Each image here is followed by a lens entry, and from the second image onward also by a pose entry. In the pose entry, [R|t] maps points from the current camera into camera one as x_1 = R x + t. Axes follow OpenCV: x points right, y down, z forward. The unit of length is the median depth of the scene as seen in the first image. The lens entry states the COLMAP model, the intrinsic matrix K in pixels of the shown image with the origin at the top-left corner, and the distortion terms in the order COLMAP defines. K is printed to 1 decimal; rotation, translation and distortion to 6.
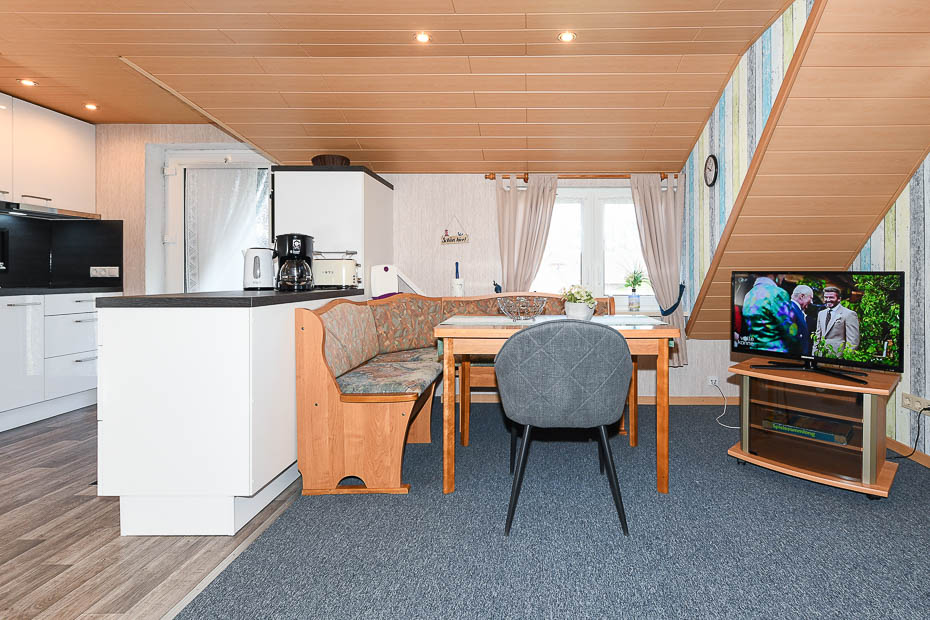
lens RADIAL K [[472.2, 0, 524.0], [0, 472.2, 275.7], [0, 0, 1]] dist [0.000099, -0.001613]
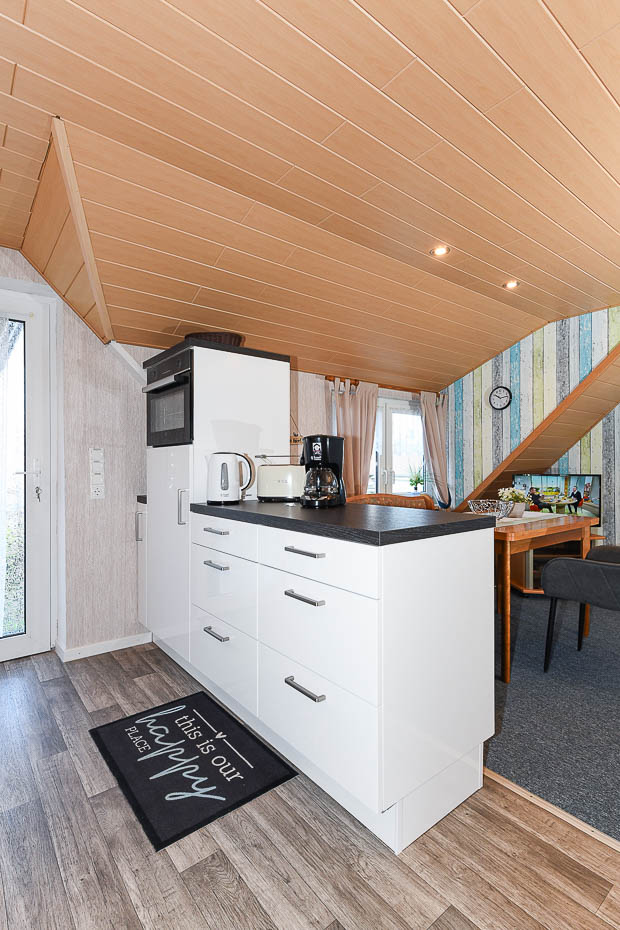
lens RADIAL K [[463.8, 0, 310.0], [0, 463.8, 465.0], [0, 0, 1]] dist [-0.003017, -0.000685]
pose [[0.777717, 0.000496, 0.628614, -1.006496], [0.002423, 0.999990, -0.003787, -0.034496], [-0.628610, 0.004468, 0.777708, 0.376191]]
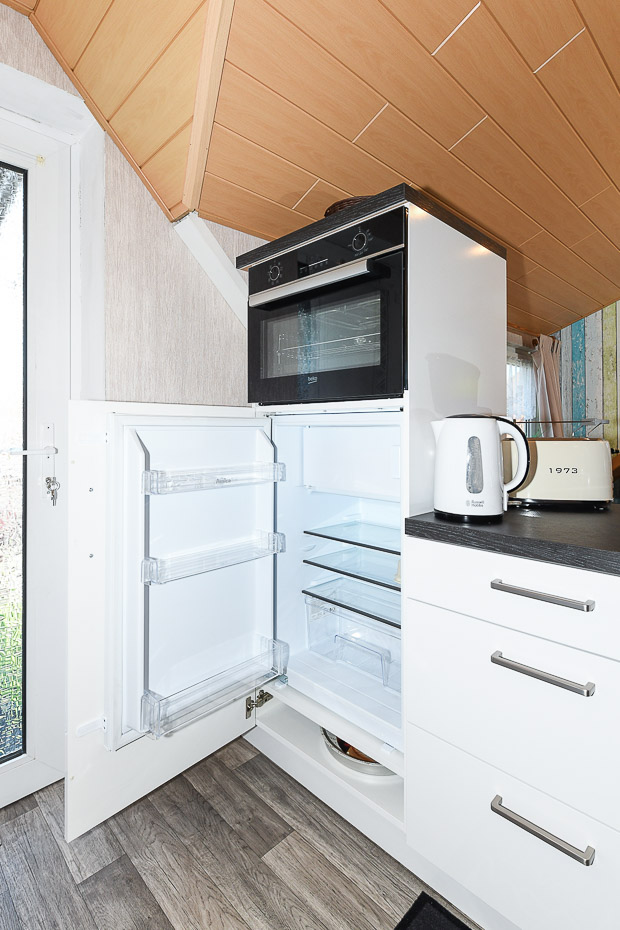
lens RADIAL K [[468.8, 0, 308.4], [0, 468.8, 440.5], [0, 0, 1]] dist [-0.019619, -0.000733]
pose [[0.714012, 0.002539, 0.700129, -0.996572], [-0.004461, 0.999990, 0.000923, -0.038328], [-0.700119, -0.003782, 0.714016, 0.946161]]
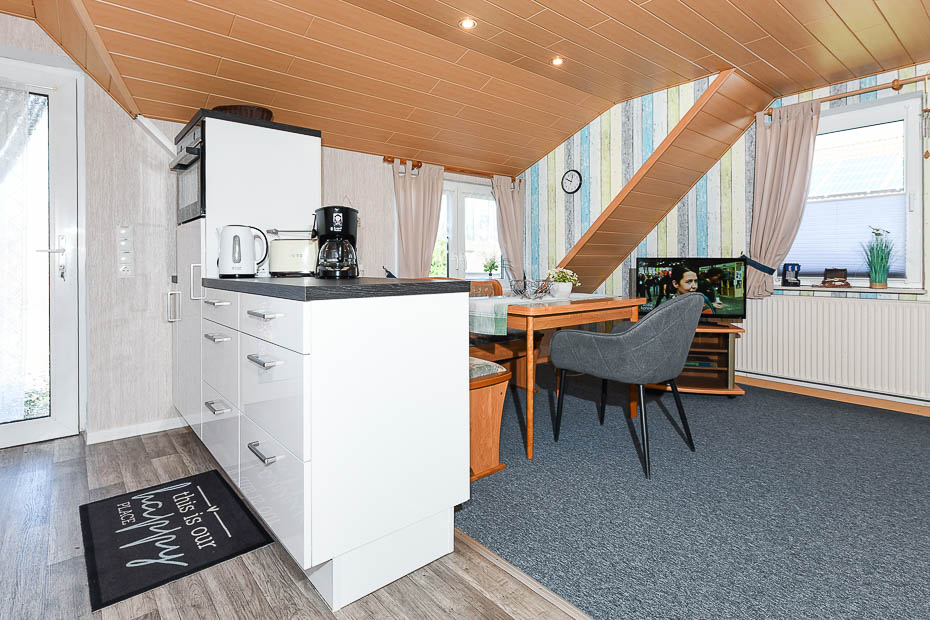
lens RADIAL K [[477.9, 0, 453.6], [0, 477.9, 267.2], [0, 0, 1]] dist [-0.002077, -0.001677]
pose [[0.765886, -0.005496, 0.642953, -0.845504], [0.005098, 0.999984, 0.002475, 0.013400], [-0.642957, 0.001383, 0.765901, 0.226411]]
